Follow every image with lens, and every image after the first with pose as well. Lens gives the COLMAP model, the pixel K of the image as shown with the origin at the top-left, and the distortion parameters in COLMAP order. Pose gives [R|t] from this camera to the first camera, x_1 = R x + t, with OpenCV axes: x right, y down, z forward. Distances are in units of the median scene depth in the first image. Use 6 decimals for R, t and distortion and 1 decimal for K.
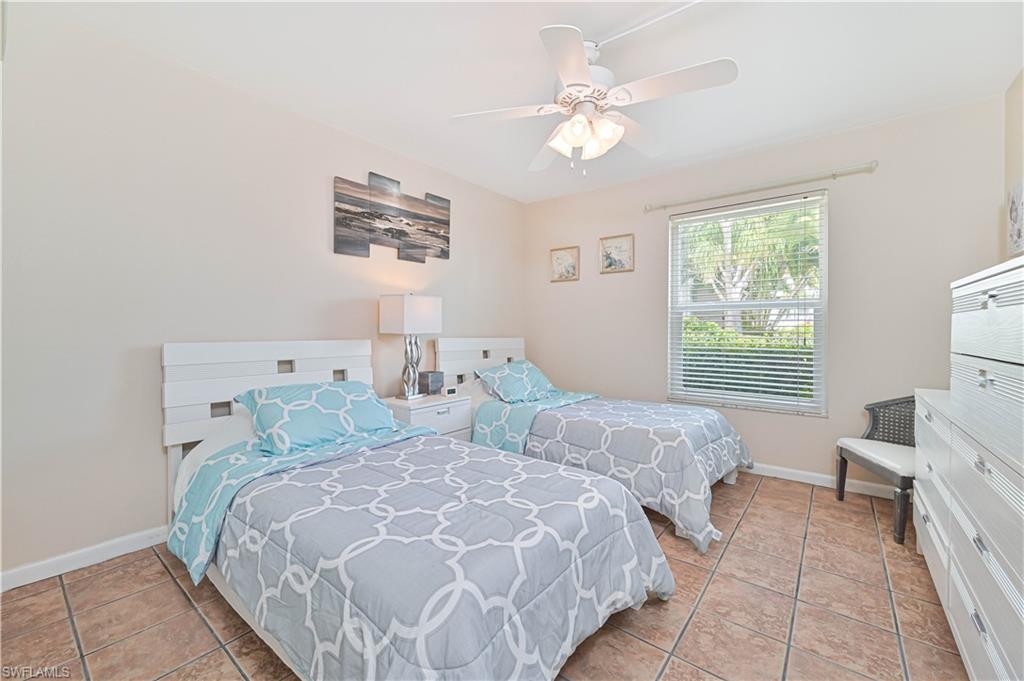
lens RADIAL K [[405.4, 0, 516.5], [0, 405.4, 333.9], [0, 0, 1]] dist [-0.001870, -0.000111]
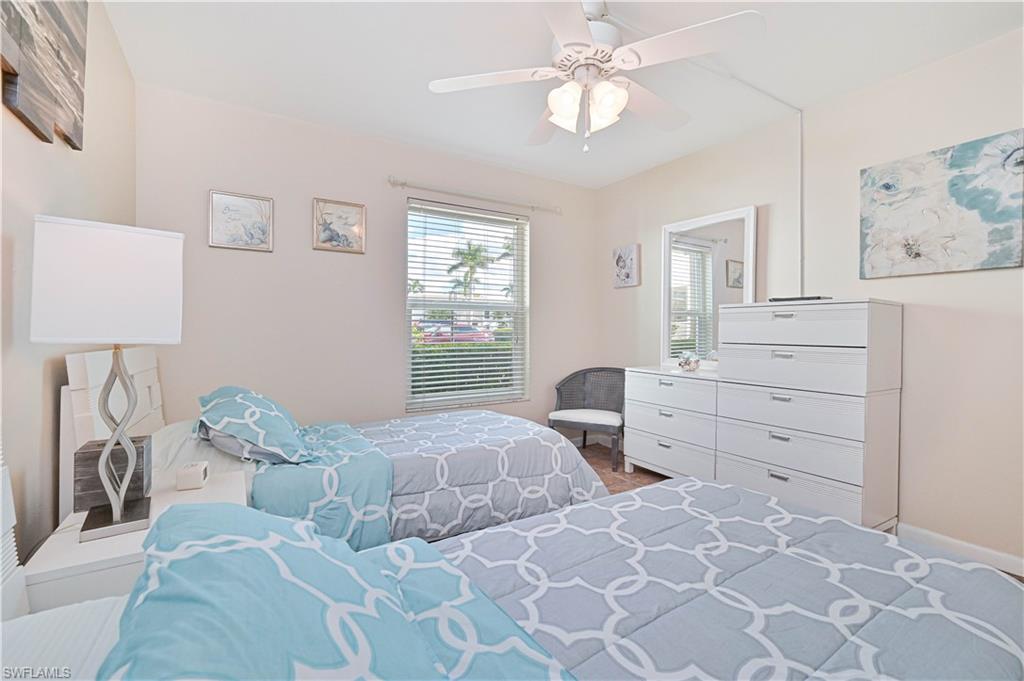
lens RADIAL K [[445.9, 0, 512.0], [0, 445.9, 340.5], [0, 0, 1]] dist [-0.000256, -0.000003]
pose [[0.342551, -0.022050, 0.939240, -0.559918], [0.006353, 0.999756, 0.021154, -0.008671], [-0.939478, -0.001280, 0.342608, 0.598200]]
